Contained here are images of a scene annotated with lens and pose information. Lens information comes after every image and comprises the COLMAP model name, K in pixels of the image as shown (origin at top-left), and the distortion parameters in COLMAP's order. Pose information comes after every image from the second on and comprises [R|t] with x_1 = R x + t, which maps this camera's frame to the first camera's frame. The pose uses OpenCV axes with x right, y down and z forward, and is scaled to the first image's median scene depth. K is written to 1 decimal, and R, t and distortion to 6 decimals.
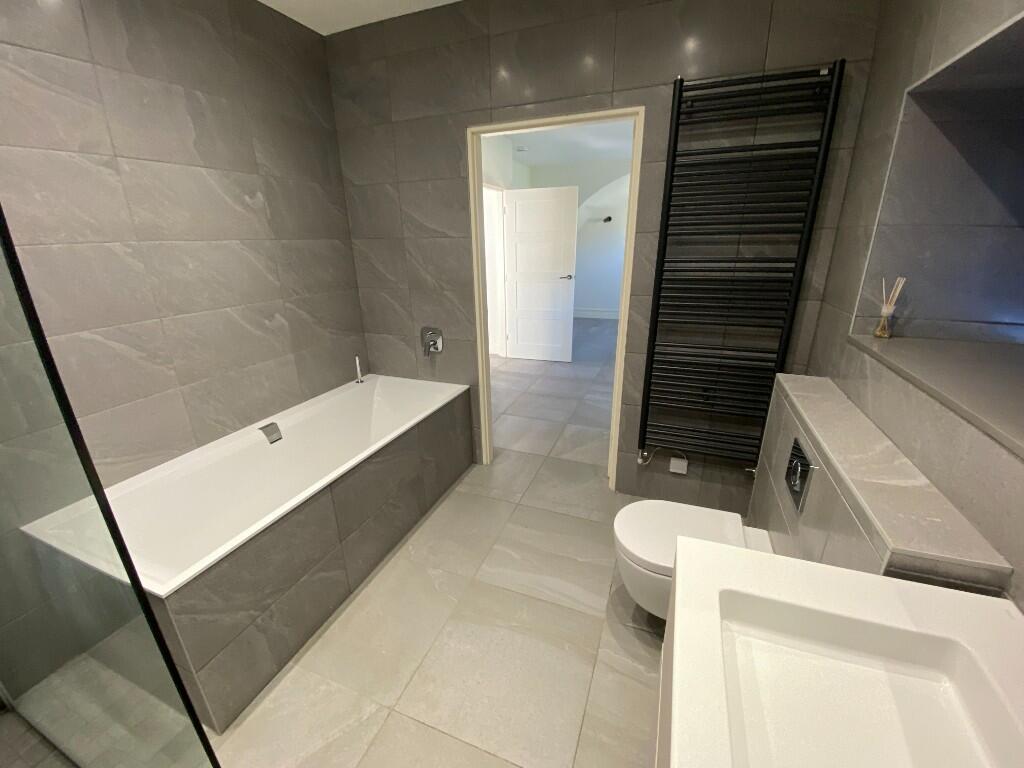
lens RADIAL K [[413.9, 0, 514.1], [0, 413.9, 385.6], [0, 0, 1]] dist [-0.000342, -0.009255]
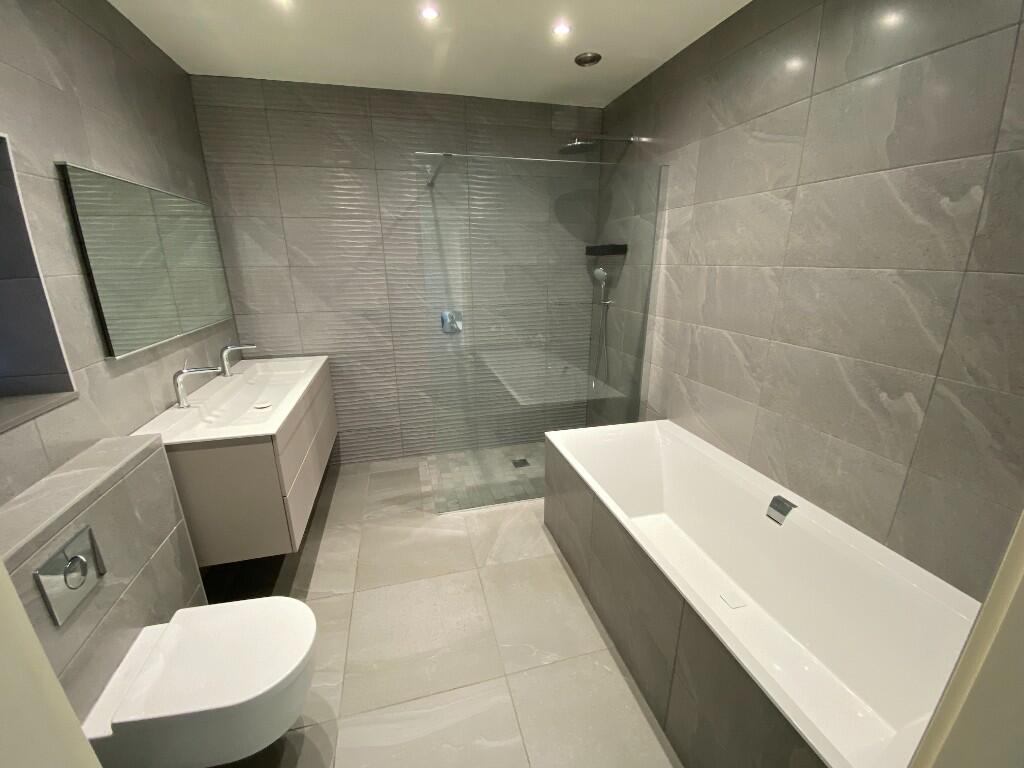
lens RADIAL K [[416.8, 0, 512.0], [0, 416.8, 384.0], [0, 0, 1]] dist [0.029227, -0.021460]
pose [[-0.808656, 0.192810, -0.555788, 0.245049], [-0.173479, 0.824594, 0.538469, -0.471581], [0.562122, 0.531854, -0.633365, 1.217716]]
